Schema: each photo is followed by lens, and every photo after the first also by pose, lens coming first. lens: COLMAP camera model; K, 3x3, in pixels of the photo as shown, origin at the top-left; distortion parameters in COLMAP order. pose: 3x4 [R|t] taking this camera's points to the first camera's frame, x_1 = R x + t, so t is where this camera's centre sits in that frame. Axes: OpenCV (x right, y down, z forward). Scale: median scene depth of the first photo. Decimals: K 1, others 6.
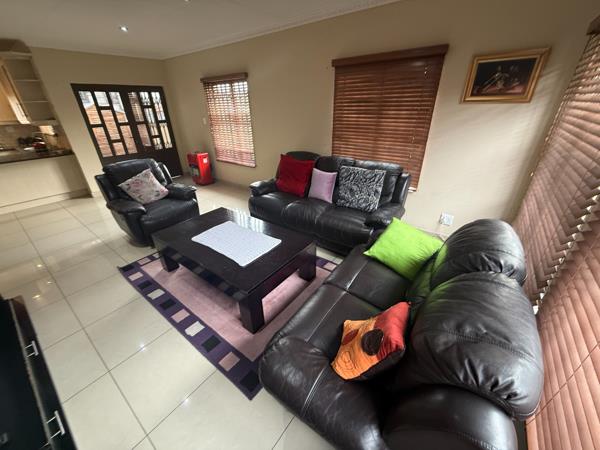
lens RADIAL K [[238.5, 0, 298.8], [0, 238.5, 223.5], [0, 0, 1]] dist [-0.001391, -0.000579]
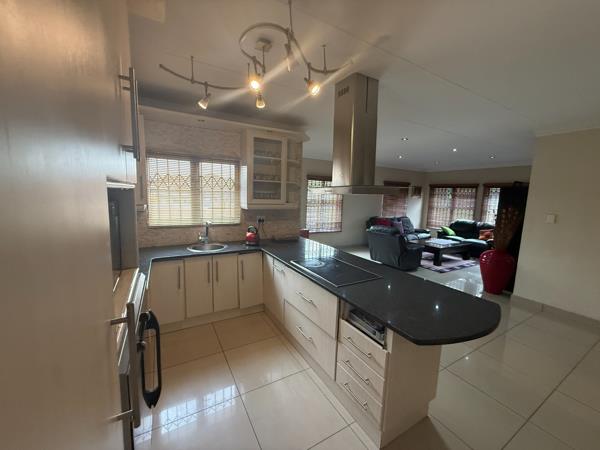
lens RADIAL K [[238.5, 0, 298.8], [0, 238.5, 223.5], [0, 0, 1]] dist [-0.001391, -0.000579]
pose [[0.389833, -0.084481, 0.917002, -1.698929], [0.382460, 0.920694, -0.077769, -0.269576], [-0.837708, 0.381033, 0.391227, 0.620635]]
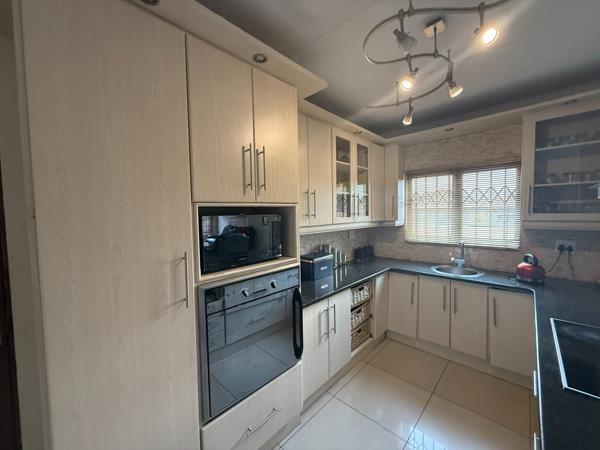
lens RADIAL K [[238.5, 0, 298.8], [0, 238.5, 223.5], [0, 0, 1]] dist [-0.001391, -0.000579]
pose [[0.992788, 0.003737, -0.119821, -1.507541], [-0.052351, 0.912689, -0.405289, -0.211704], [0.107845, 0.408639, 0.906302, 0.517617]]
